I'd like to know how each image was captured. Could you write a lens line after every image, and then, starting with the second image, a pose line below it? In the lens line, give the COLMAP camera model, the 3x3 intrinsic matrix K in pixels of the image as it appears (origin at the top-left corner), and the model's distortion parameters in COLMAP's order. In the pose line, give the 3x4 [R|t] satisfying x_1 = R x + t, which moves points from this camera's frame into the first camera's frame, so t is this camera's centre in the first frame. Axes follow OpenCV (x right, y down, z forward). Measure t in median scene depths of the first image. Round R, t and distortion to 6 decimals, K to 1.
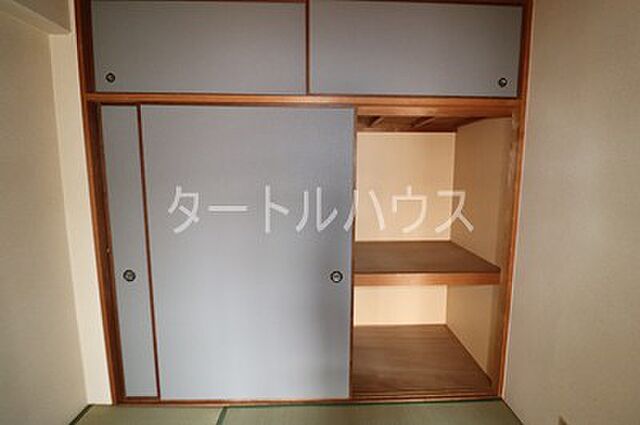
lens RADIAL K [[303.2, 0, 322.3], [0, 303.2, 210.0], [0, 0, 1]] dist [-0.002288, -0.000556]
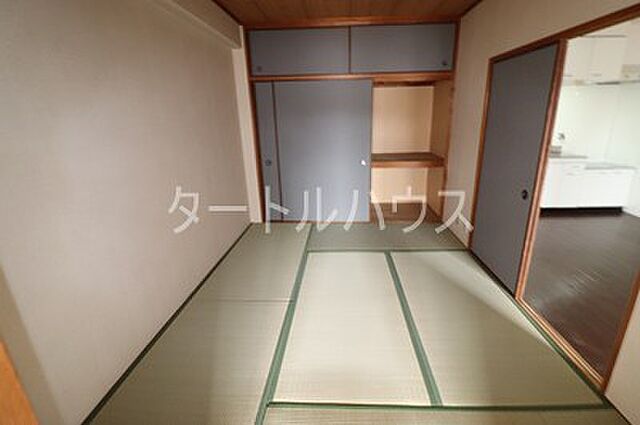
lens RADIAL K [[298.9, 0, 331.6], [0, 298.9, 212.6], [0, 0, 1]] dist [0.001283, 0.000076]
pose [[0.996334, 0.002448, -0.085508, 0.007434], [0.012769, 0.984135, 0.176959, 0.205816], [0.084585, -0.177402, 0.980497, -1.230469]]
